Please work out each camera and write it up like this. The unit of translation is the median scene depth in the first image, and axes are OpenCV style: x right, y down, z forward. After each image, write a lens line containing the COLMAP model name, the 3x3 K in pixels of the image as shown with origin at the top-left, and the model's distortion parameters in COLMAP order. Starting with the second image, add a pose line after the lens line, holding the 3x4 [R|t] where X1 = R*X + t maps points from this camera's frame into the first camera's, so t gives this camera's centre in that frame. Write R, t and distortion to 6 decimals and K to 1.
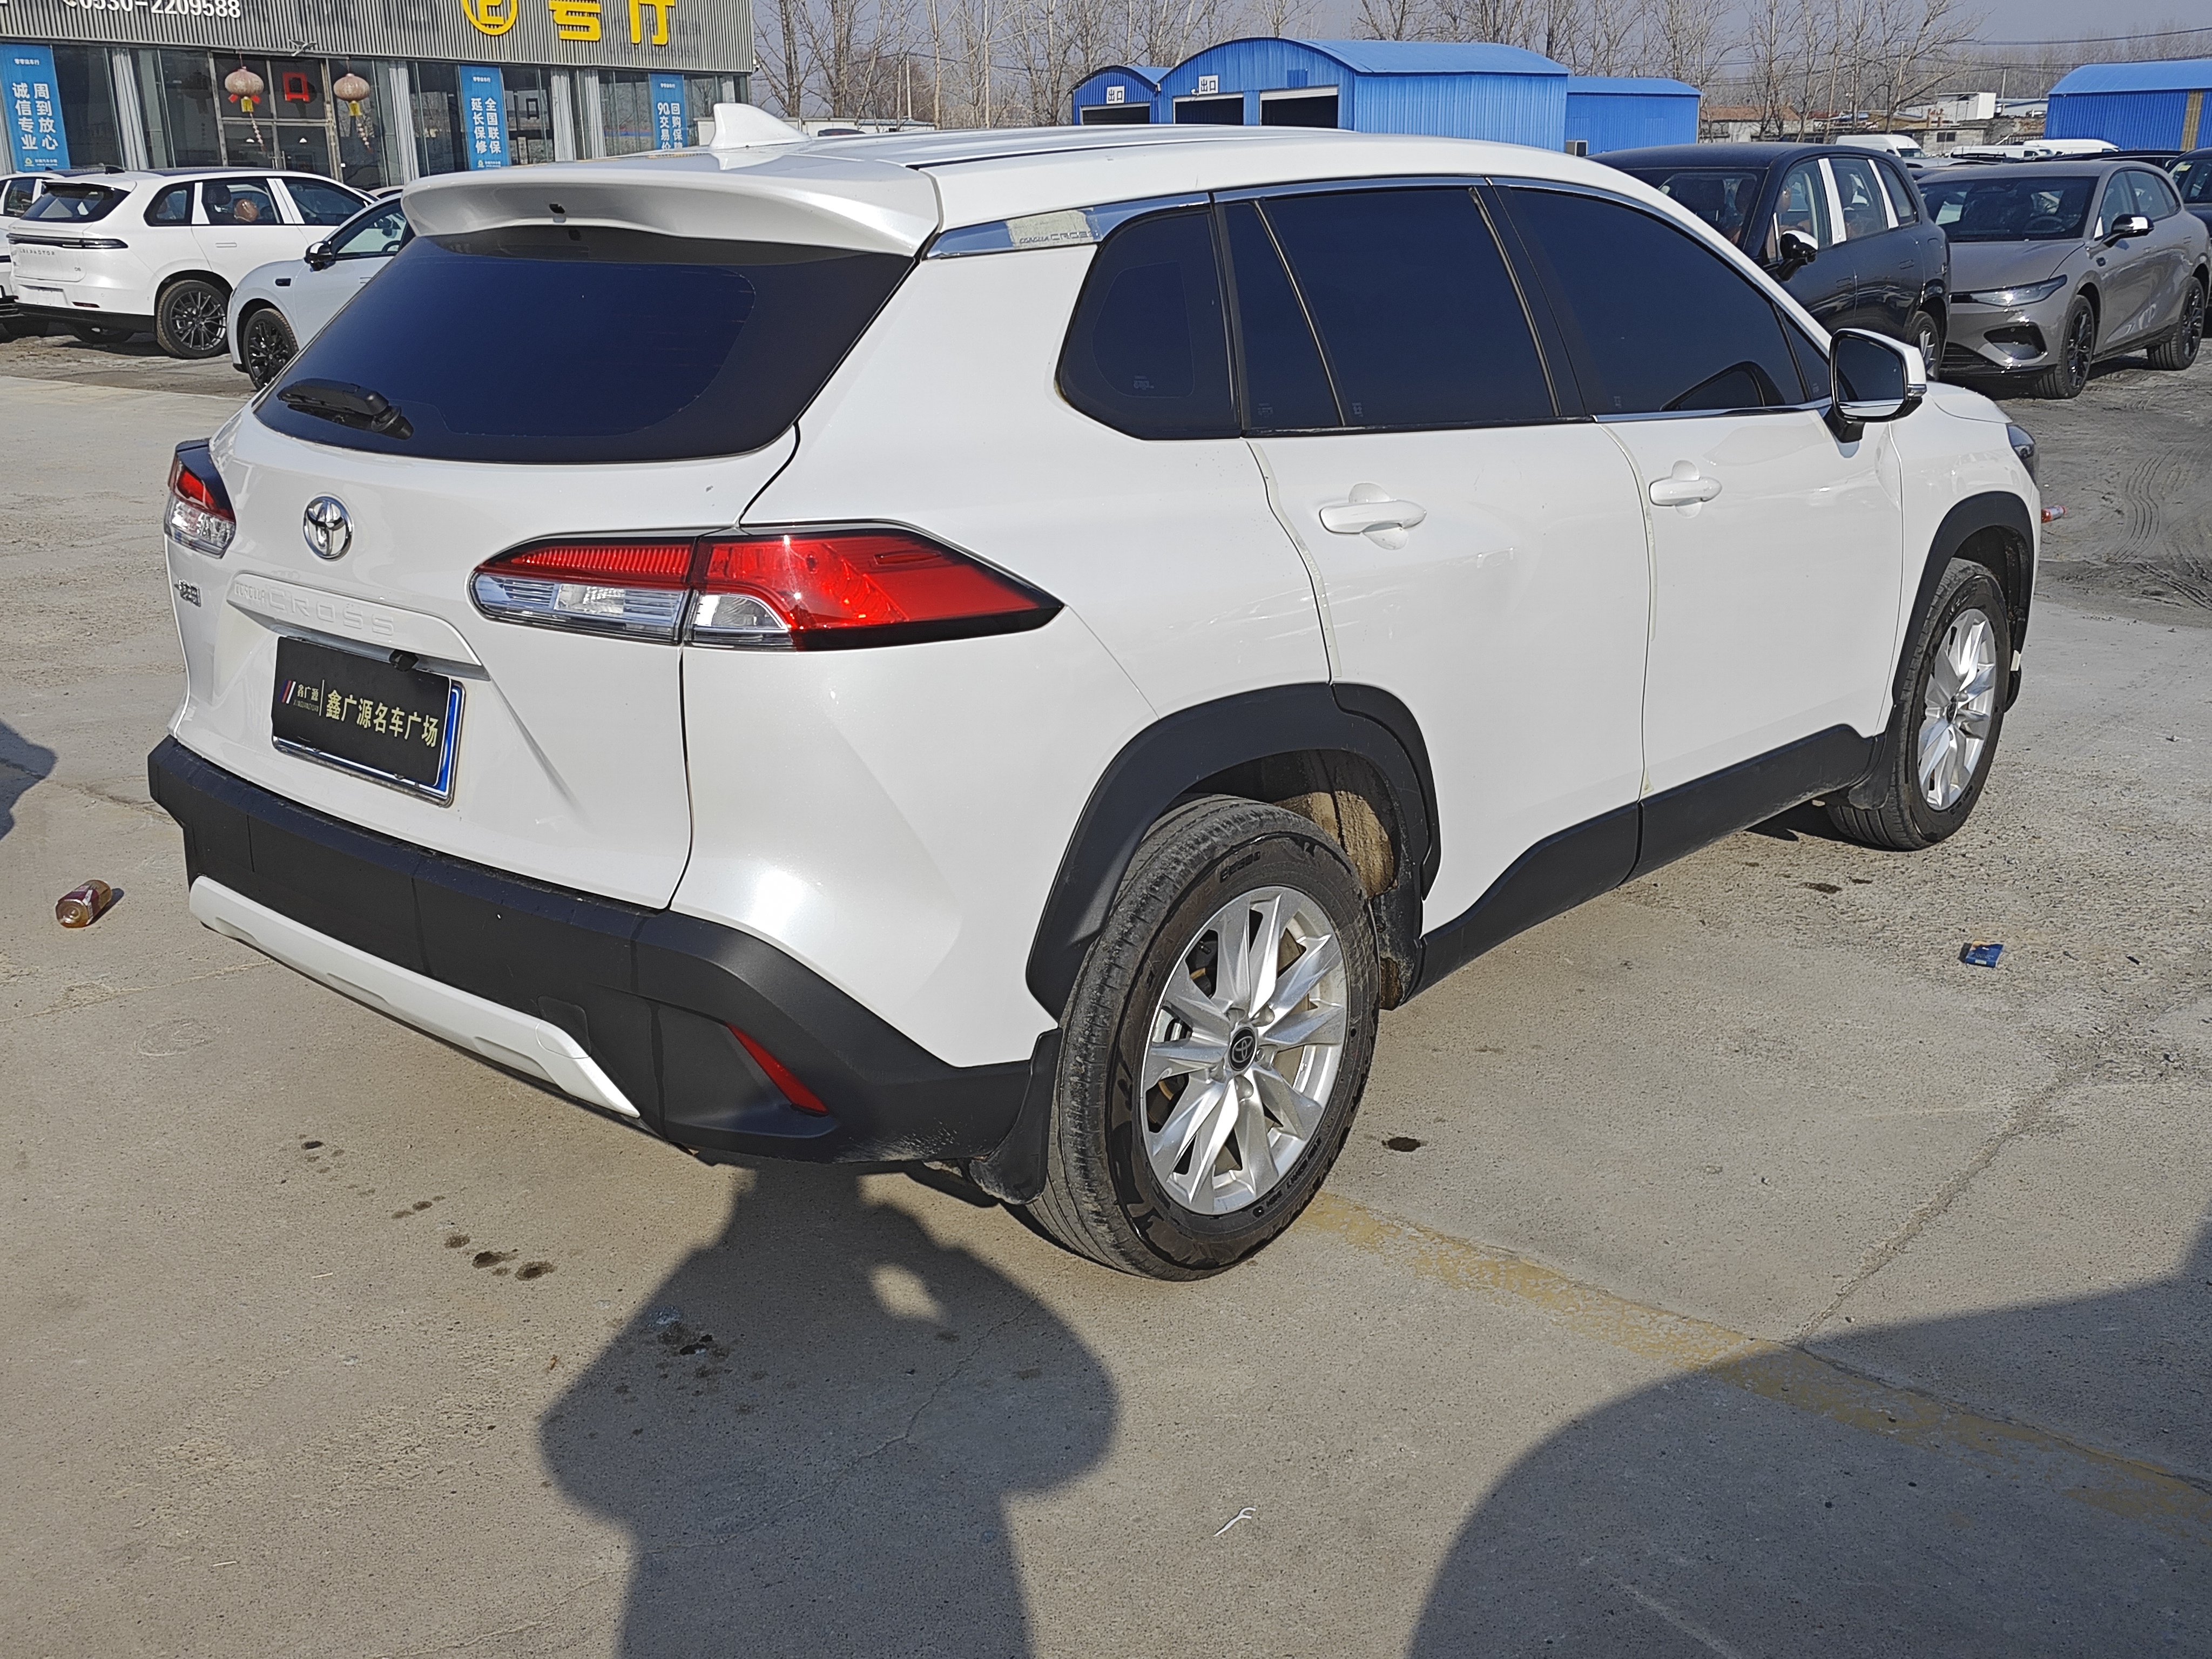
lens RADIAL K [[2047.0, 0, 1106.0], [0, 2047.0, 829.5], [0, 0, 1]] dist [0.015627, 0.012200]
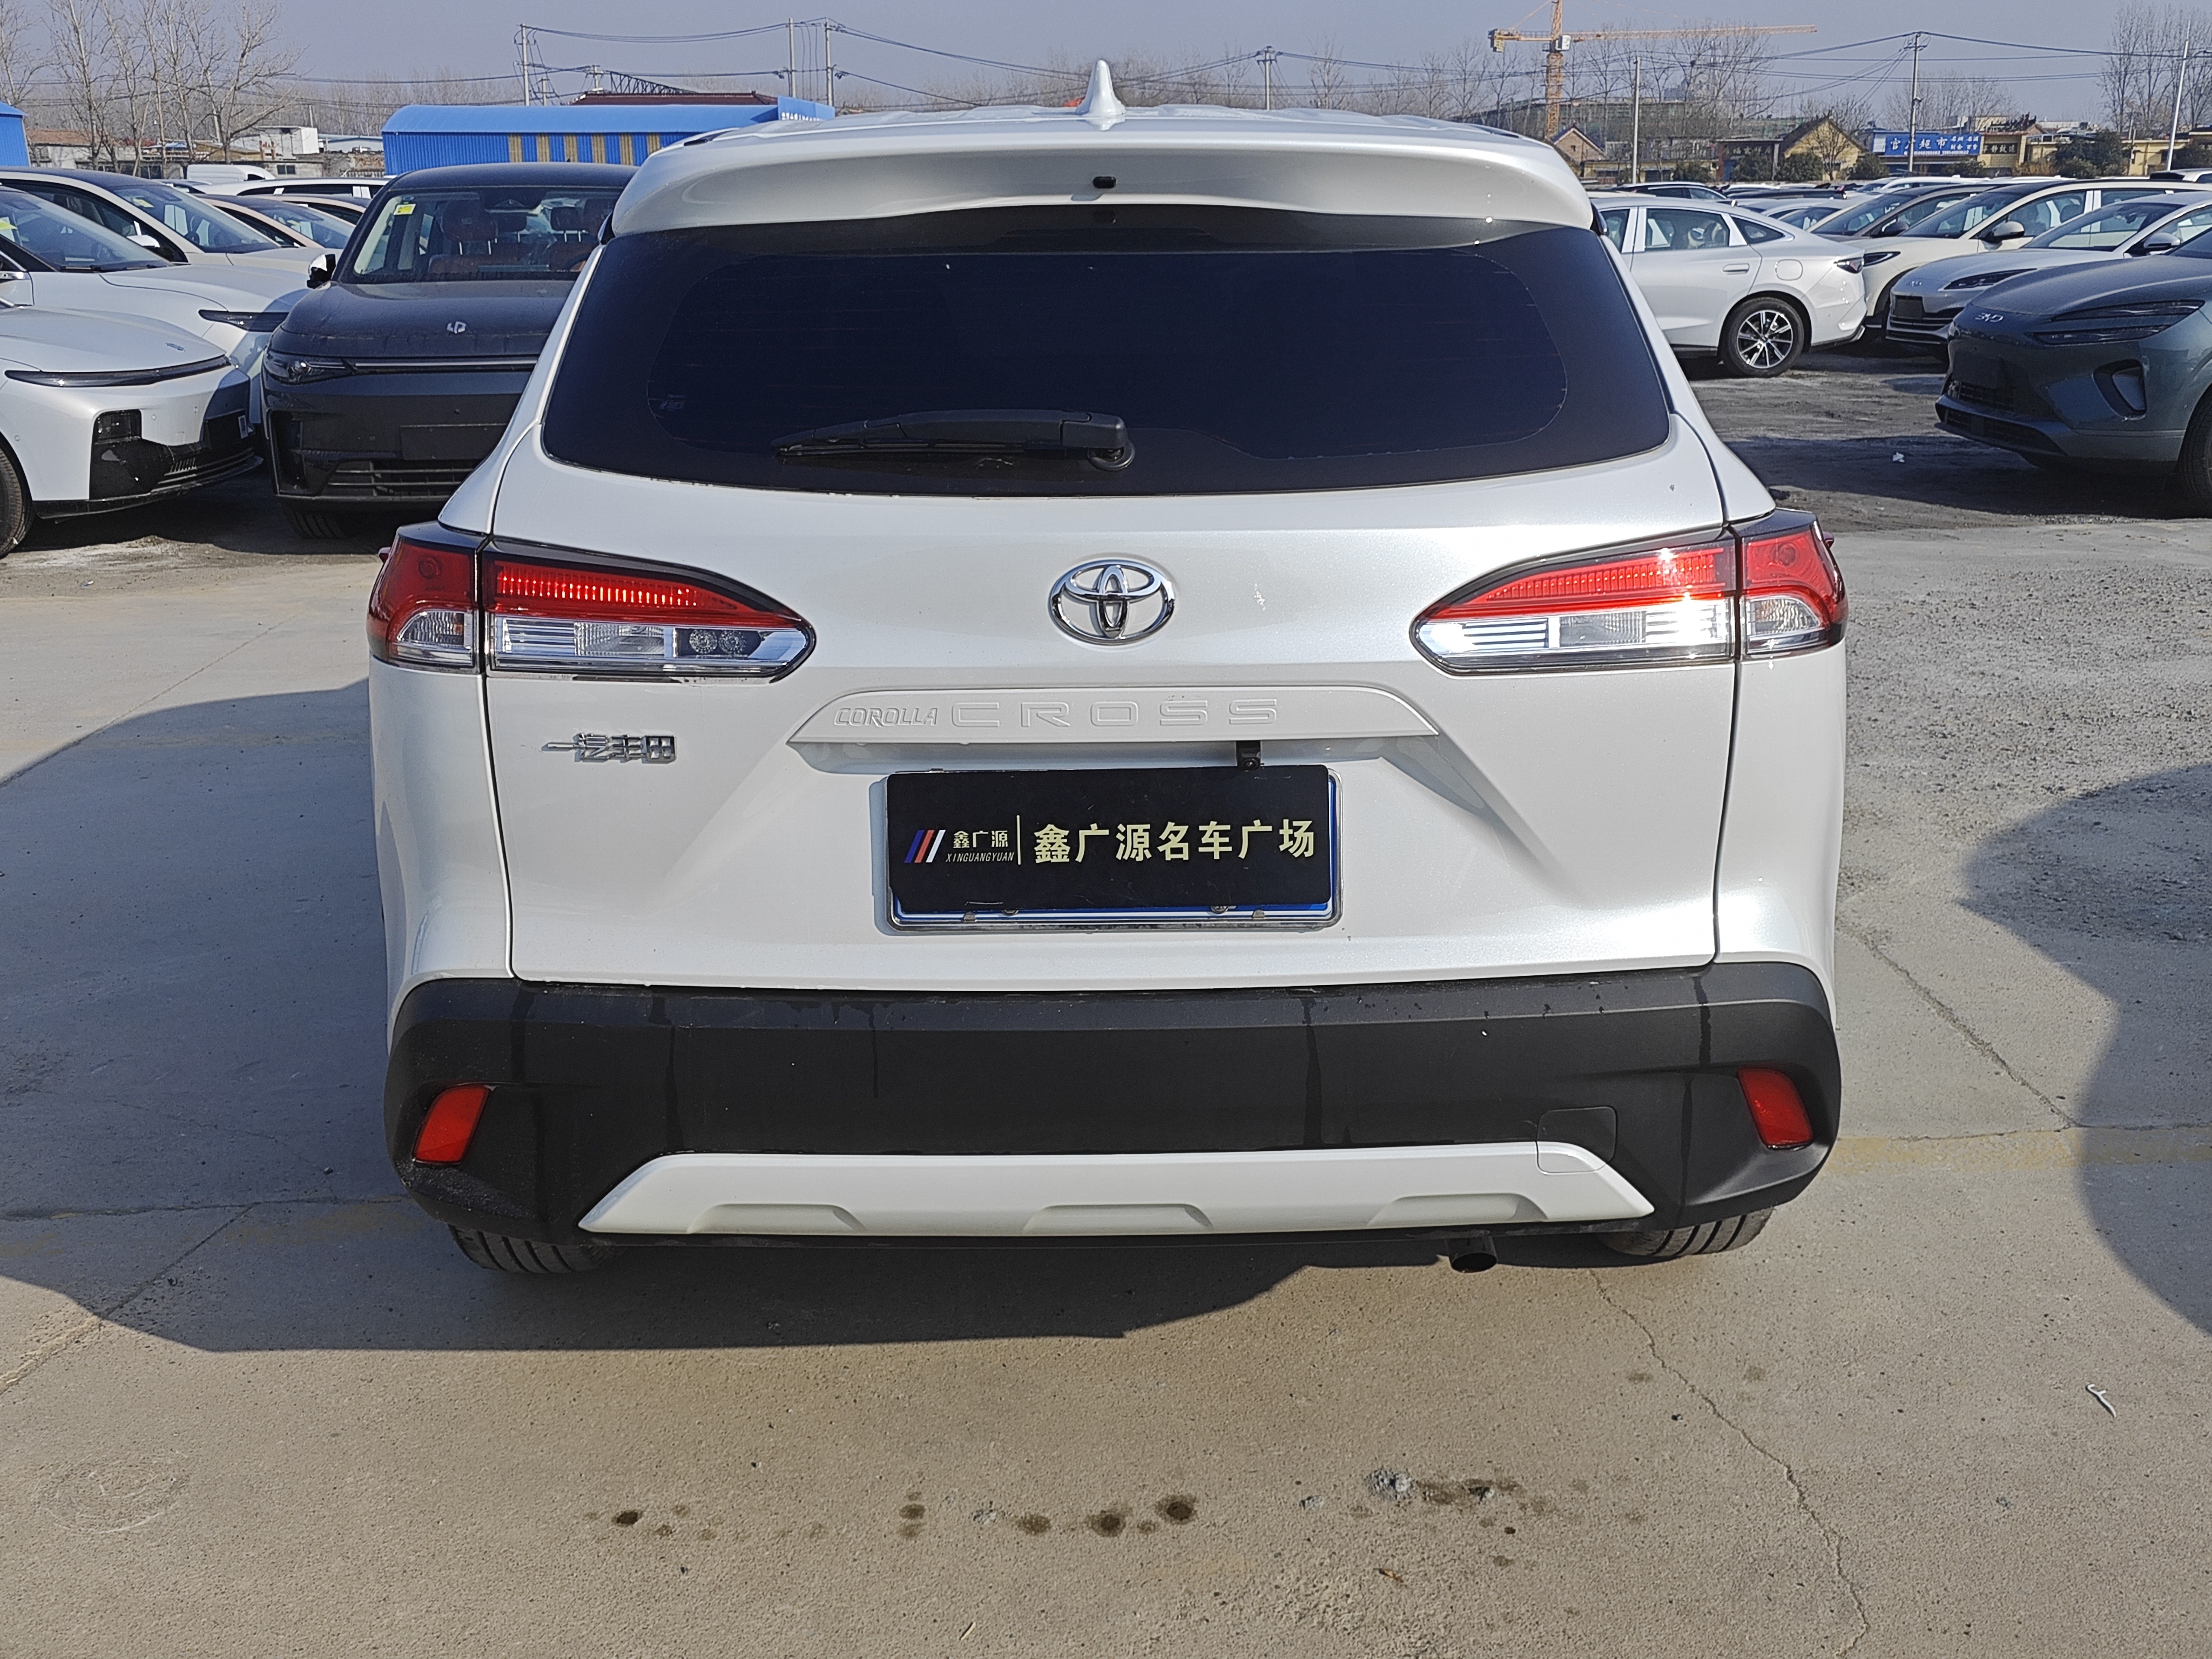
lens RADIAL K [[2047.0, 0, 1106.0], [0, 2047.0, 829.5], [0, 0, 1]] dist [0.015627, 0.012200]
pose [[0.732927, -0.188419, 0.653694, -0.176988], [0.197963, 0.978369, 0.060044, -0.022324], [-0.650867, 0.085399, 0.754373, 0.090084]]
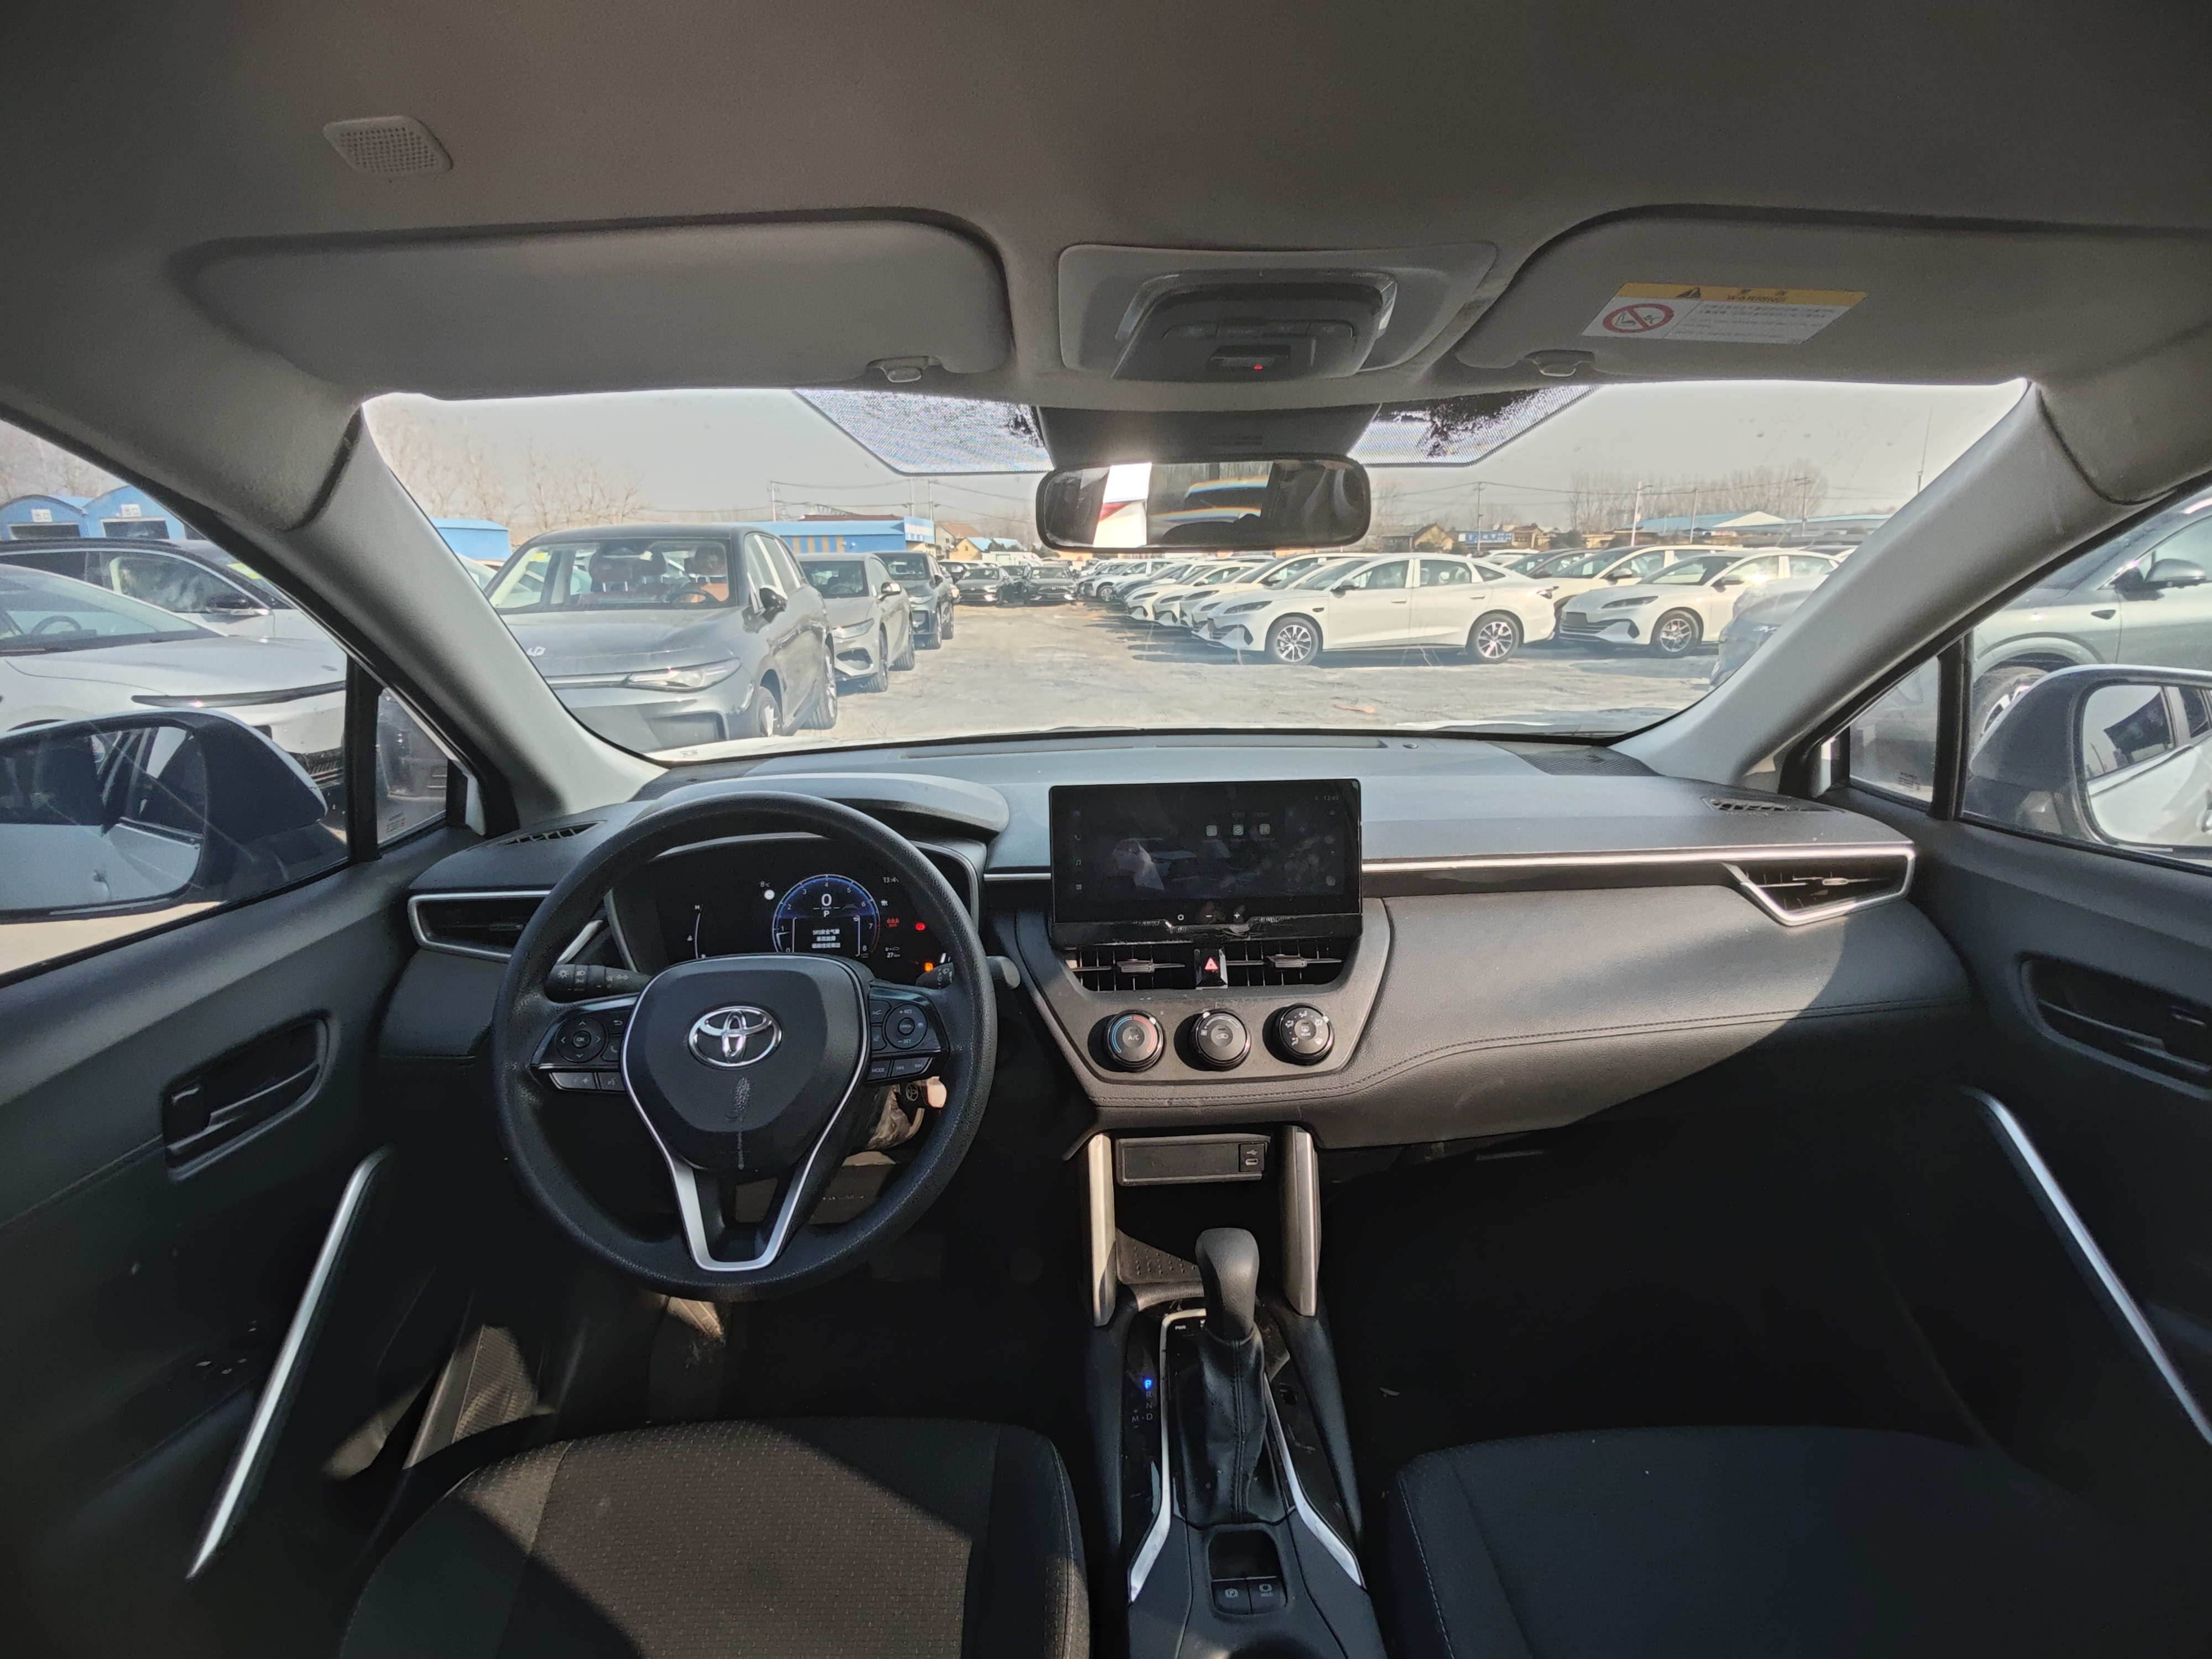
lens RADIAL K [[1034.4, 0, 1106.0], [0, 1034.4, 829.5], [0, 0, 1]] dist [0.001435, 0.000250]
pose [[0.710709, -0.166543, 0.683488, 0.011445], [0.212839, 0.976944, 0.016732, -0.080166], [-0.670516, 0.133581, 0.729770, 0.301329]]
